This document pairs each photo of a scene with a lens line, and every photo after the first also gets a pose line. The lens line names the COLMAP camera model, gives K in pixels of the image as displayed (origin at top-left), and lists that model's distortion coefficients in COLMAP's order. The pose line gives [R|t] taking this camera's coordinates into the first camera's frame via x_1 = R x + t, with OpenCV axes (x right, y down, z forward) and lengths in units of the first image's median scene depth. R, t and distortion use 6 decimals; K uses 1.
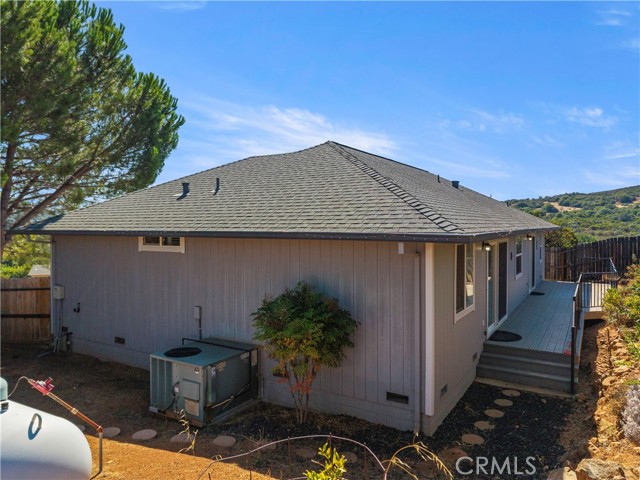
lens RADIAL K [[443.9, 0, 331.0], [0, 443.9, 231.8], [0, 0, 1]] dist [0.033964, -0.000003]
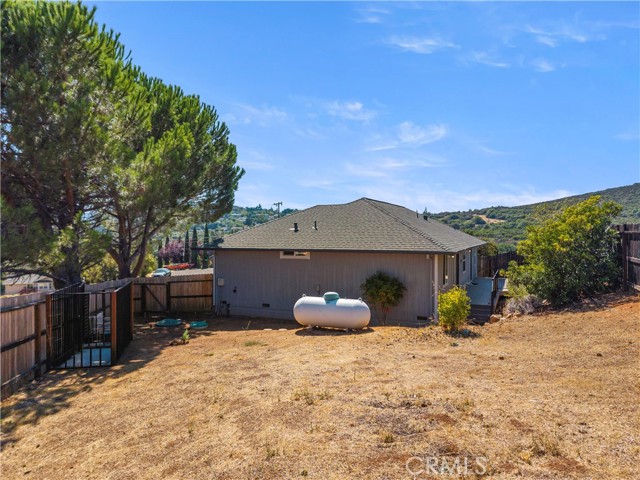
lens RADIAL K [[424.8, 0, 318.8], [0, 424.8, 243.2], [0, 0, 1]] dist [0.038395, -0.045601]
pose [[0.995284, -0.001696, 0.096992, -0.373008], [0.001429, 0.999995, 0.002819, -0.025514], [-0.096996, -0.002667, 0.995281, -0.736013]]
